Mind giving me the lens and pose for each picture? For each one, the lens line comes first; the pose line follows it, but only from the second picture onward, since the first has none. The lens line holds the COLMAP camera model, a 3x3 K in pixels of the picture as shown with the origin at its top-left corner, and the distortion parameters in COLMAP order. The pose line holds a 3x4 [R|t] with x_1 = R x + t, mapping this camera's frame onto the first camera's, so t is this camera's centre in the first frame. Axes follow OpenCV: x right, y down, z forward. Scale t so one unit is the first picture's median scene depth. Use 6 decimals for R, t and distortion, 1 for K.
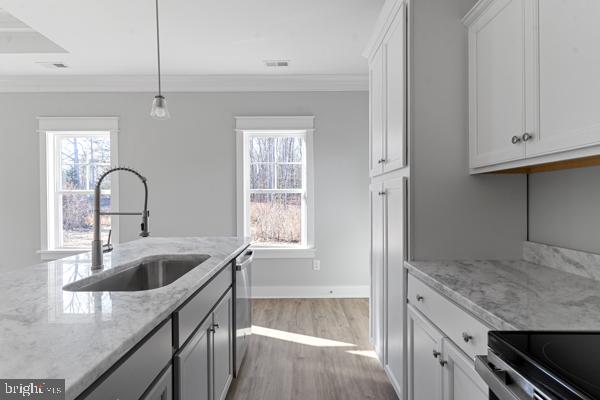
lens RADIAL K [[275.4, 0, 292.7], [0, 275.4, 202.4], [0, 0, 1]] dist [0.000742, 0.000220]
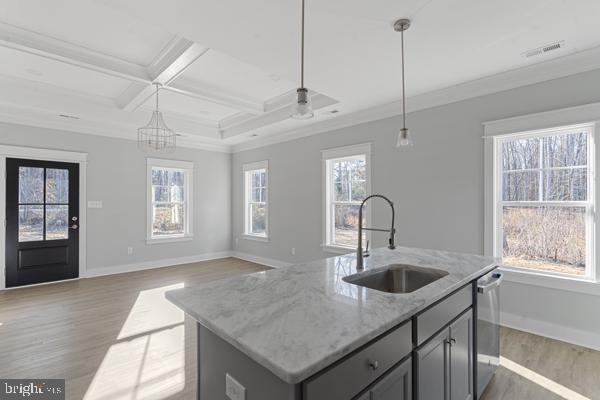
lens RADIAL K [[286.7, 0, 298.2], [0, 286.7, 201.7], [0, 0, 1]] dist [0.002822, 0.000765]
pose [[0.695301, 0.006611, -0.718688, 0.085488], [-0.007037, 0.999972, 0.002390, -0.074956], [0.718684, 0.003395, 0.695329, -0.177392]]
